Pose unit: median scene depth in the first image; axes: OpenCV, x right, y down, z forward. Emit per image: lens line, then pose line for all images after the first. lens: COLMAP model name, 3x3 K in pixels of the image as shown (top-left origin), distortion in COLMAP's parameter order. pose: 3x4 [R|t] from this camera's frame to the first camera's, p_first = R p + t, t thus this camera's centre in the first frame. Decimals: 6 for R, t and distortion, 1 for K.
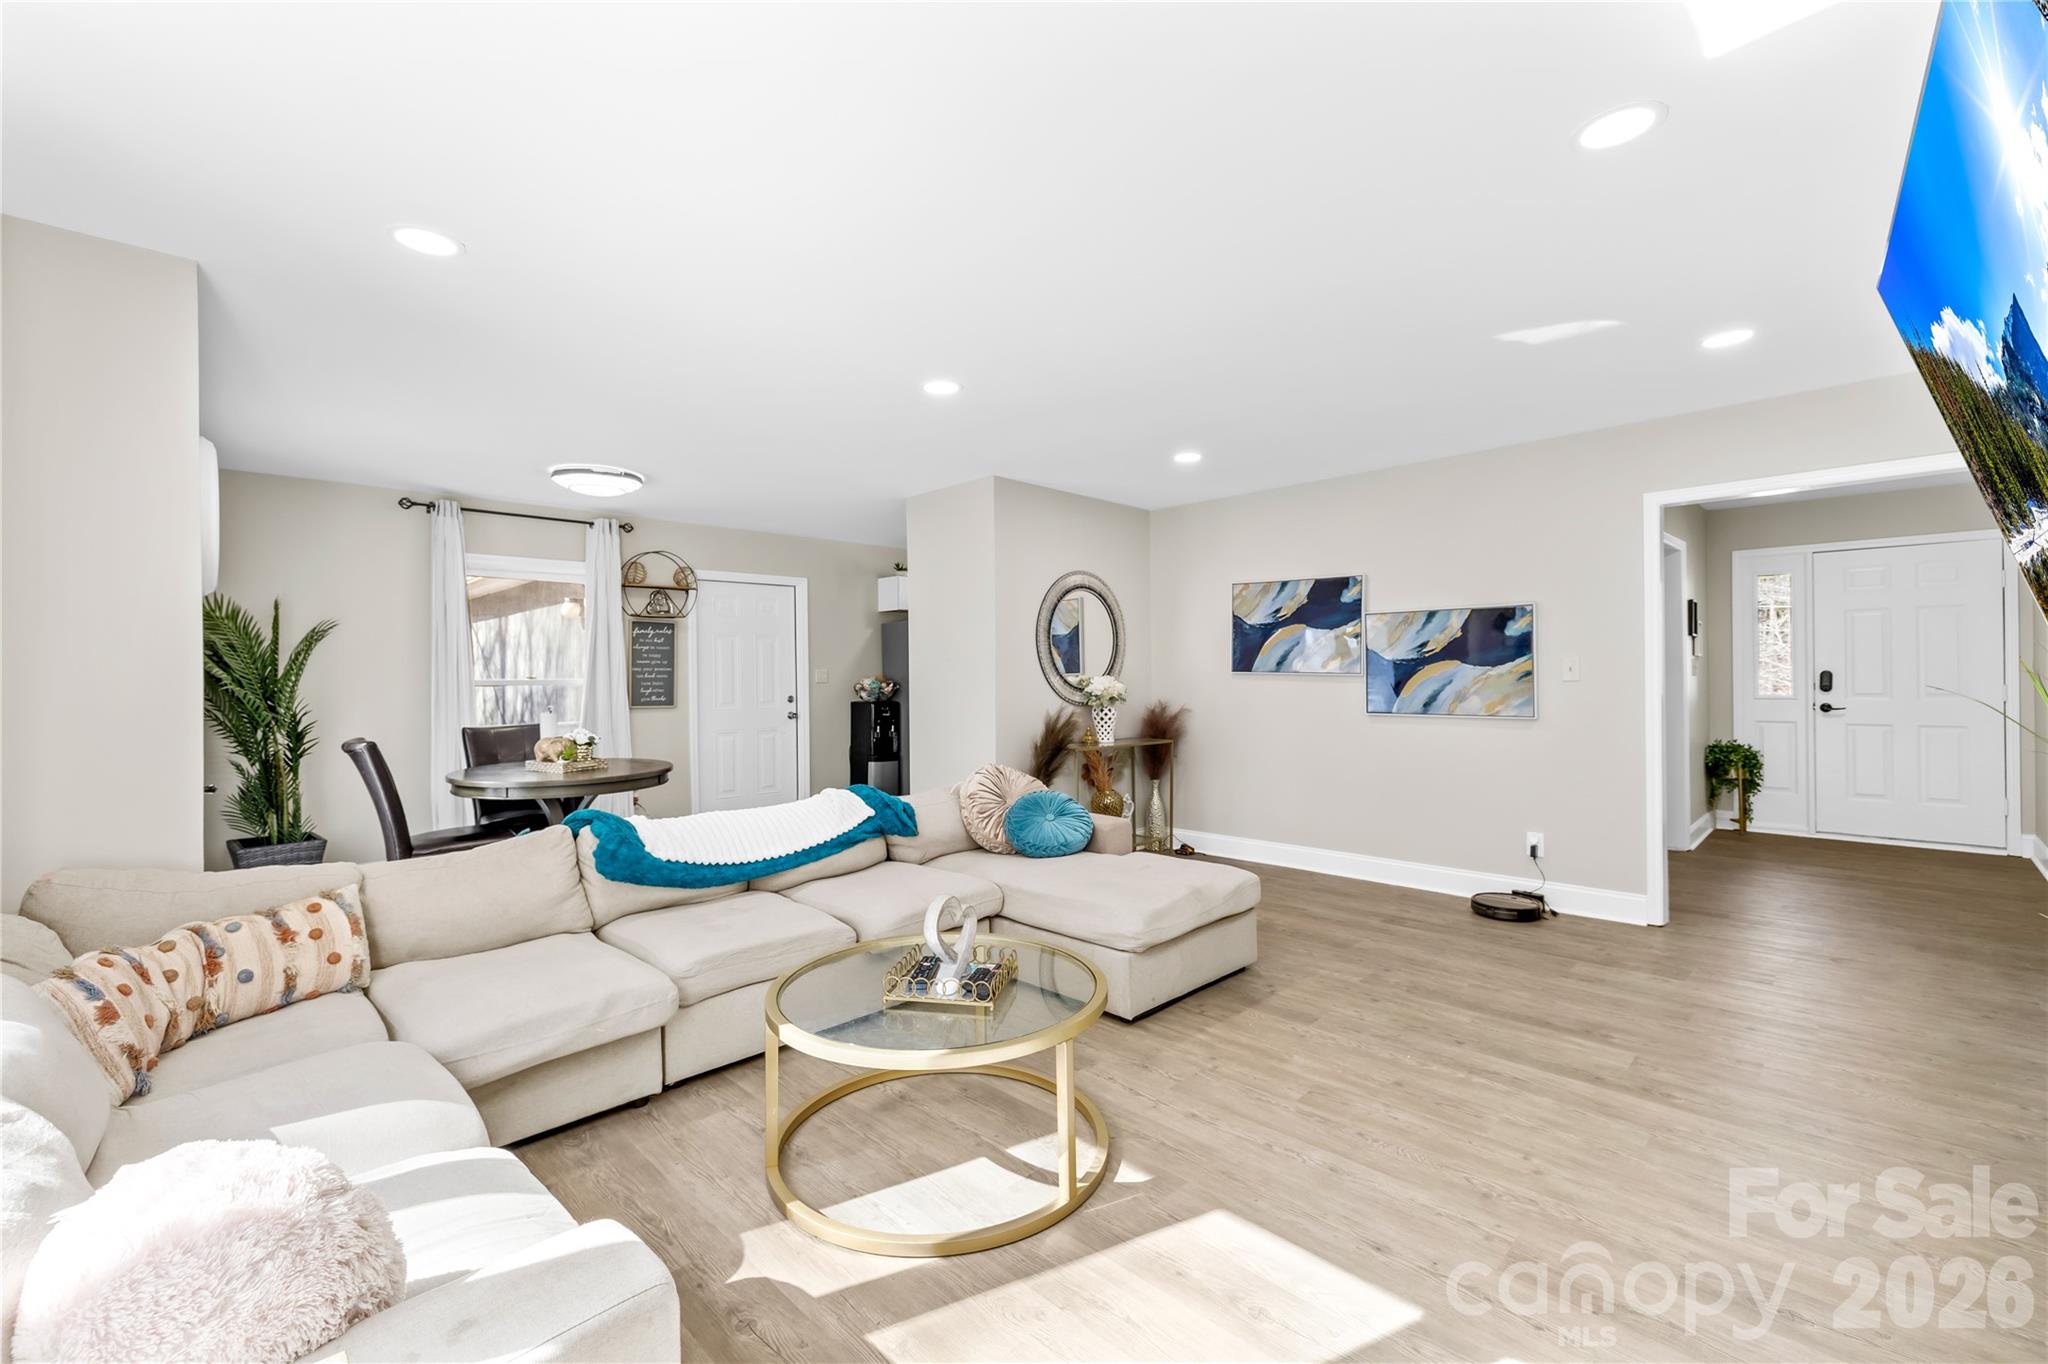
lens RADIAL K [[866.3, 0, 1024.0], [0, 866.3, 682.0], [0, 0, 1]] dist [-0.000494, 0.000032]
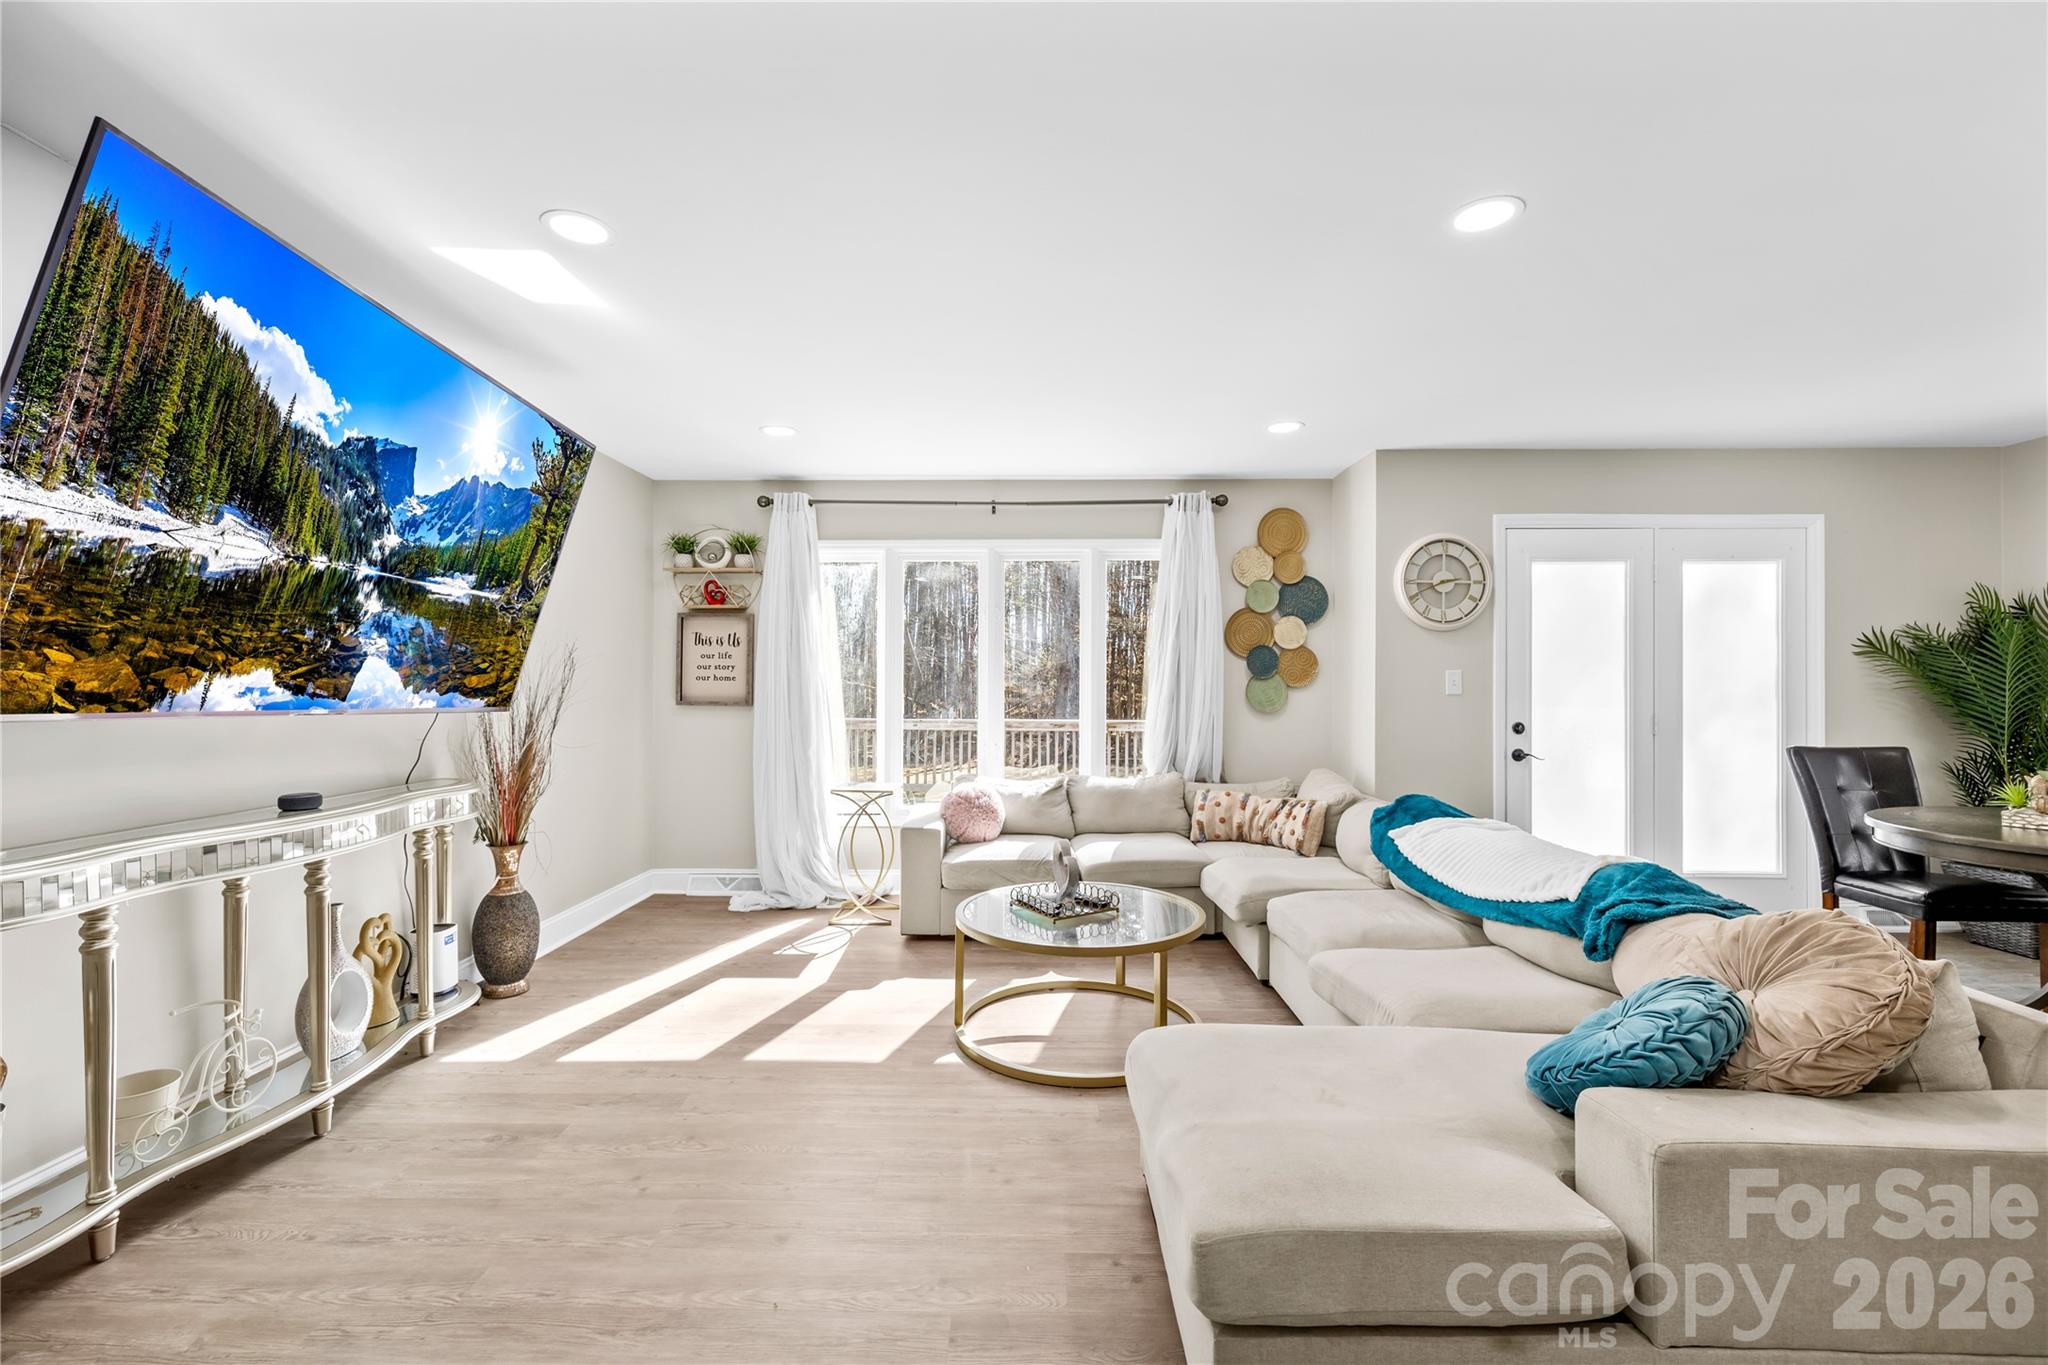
lens RADIAL K [[858.1, 0, 1016.6], [0, 858.1, 687.5], [0, 0, 1]] dist [0.001563, 0.000244]
pose [[-0.719522, 0.010868, -0.694385, 0.583998], [0.002865, 0.999915, 0.012681, -0.011569], [0.694464, 0.007135, -0.719492, 1.227862]]
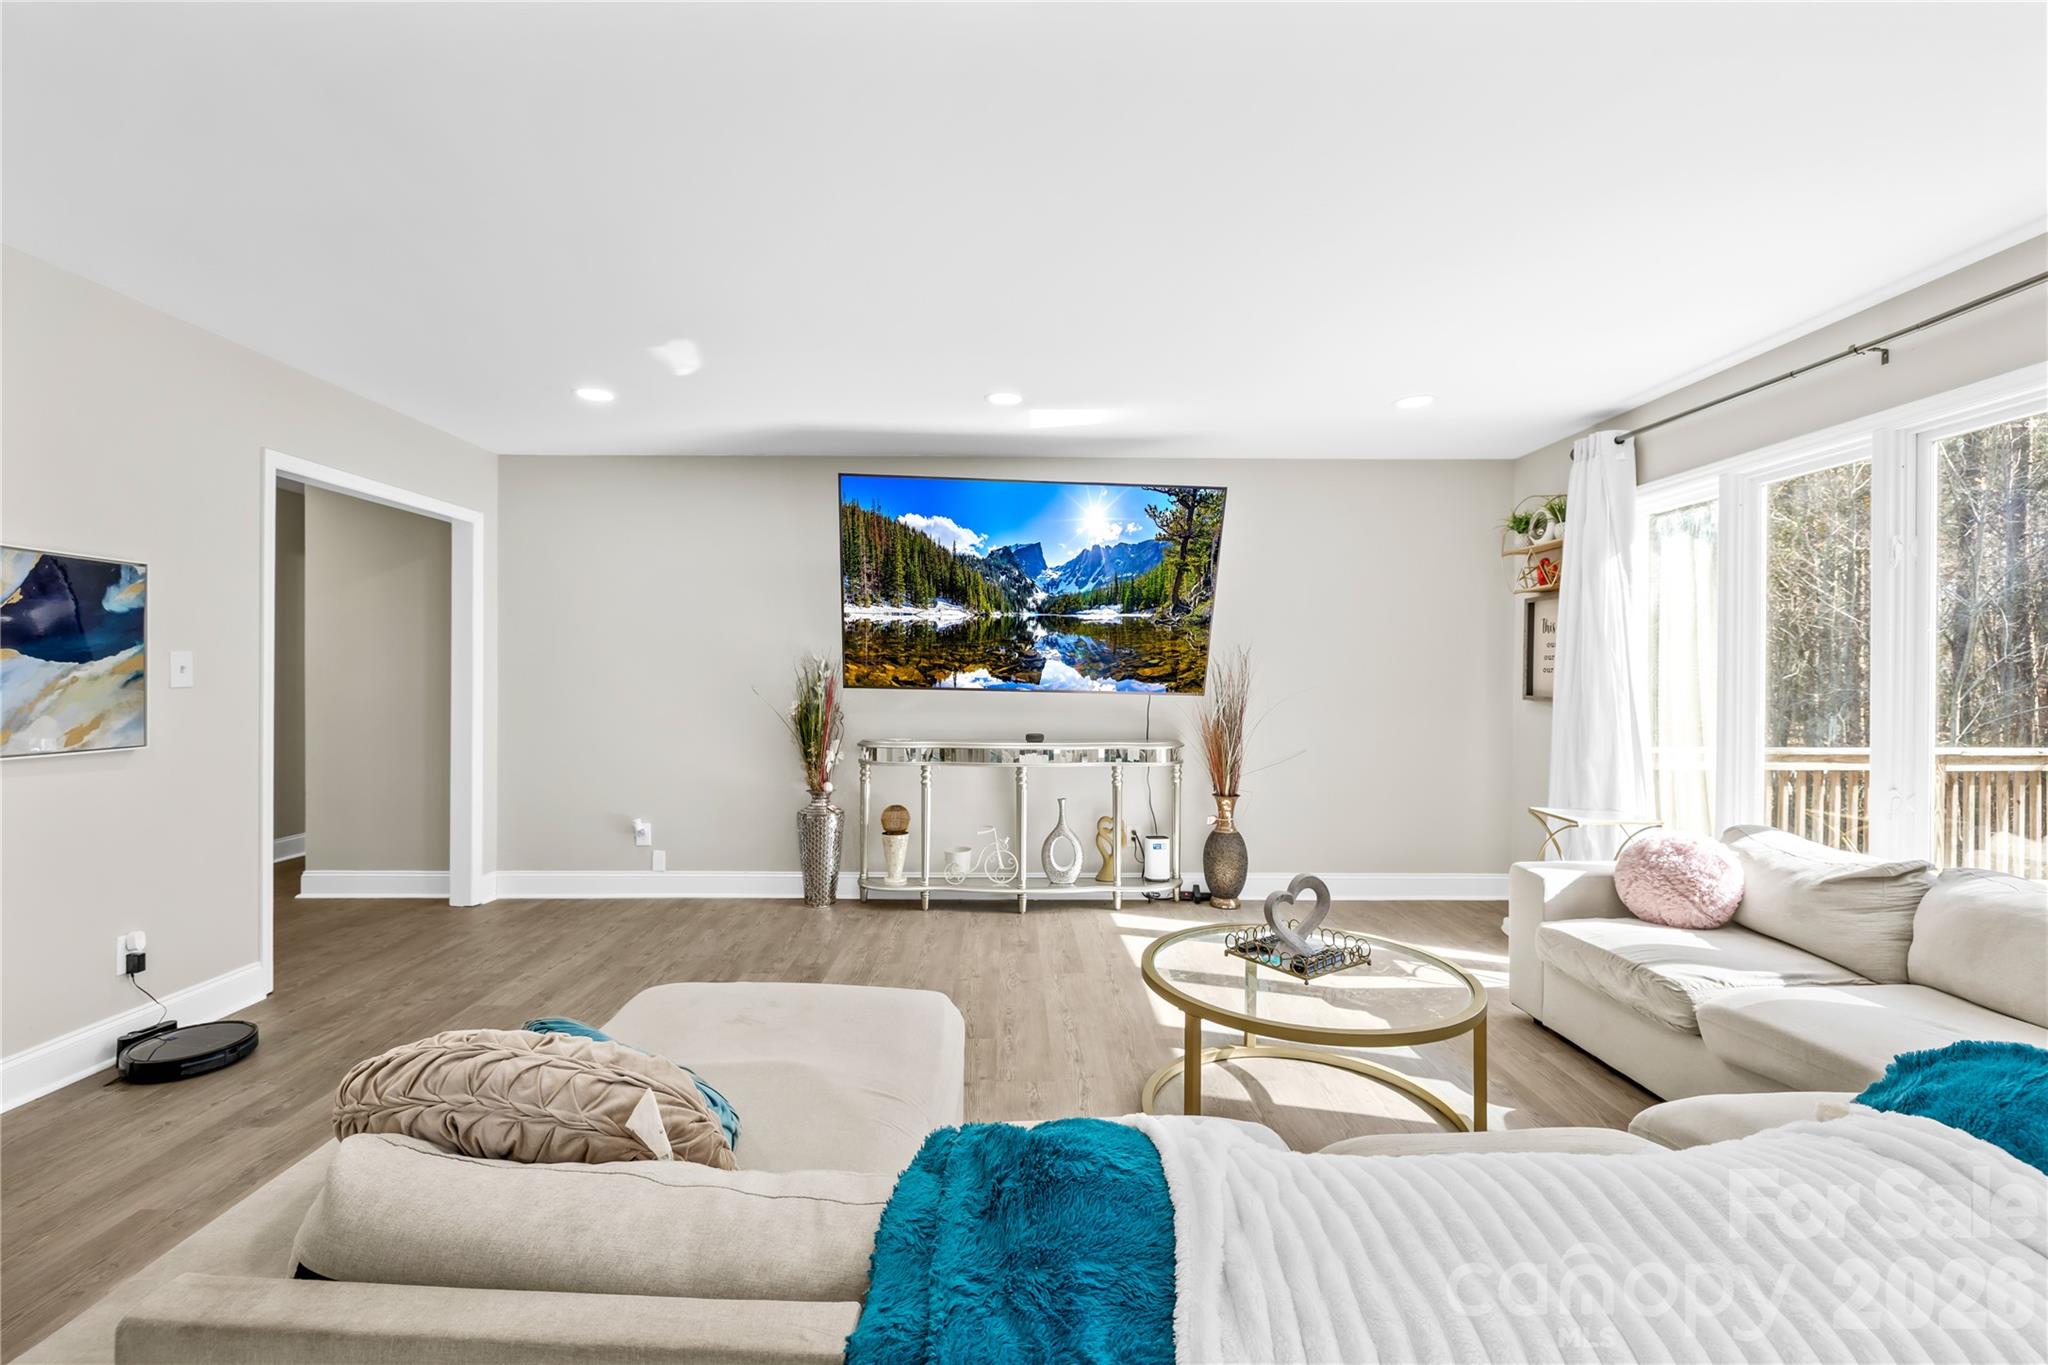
lens RADIAL K [[855.6, 0, 1070.9], [0, 855.6, 655.6], [0, 0, 1]] dist [-0.000284, 0.000085]
pose [[-0.750563, 0.013308, 0.660665, -0.357586], [0.021092, 0.999770, 0.003823, -0.039357], [-0.660463, 0.016804, -0.750671, 1.278366]]
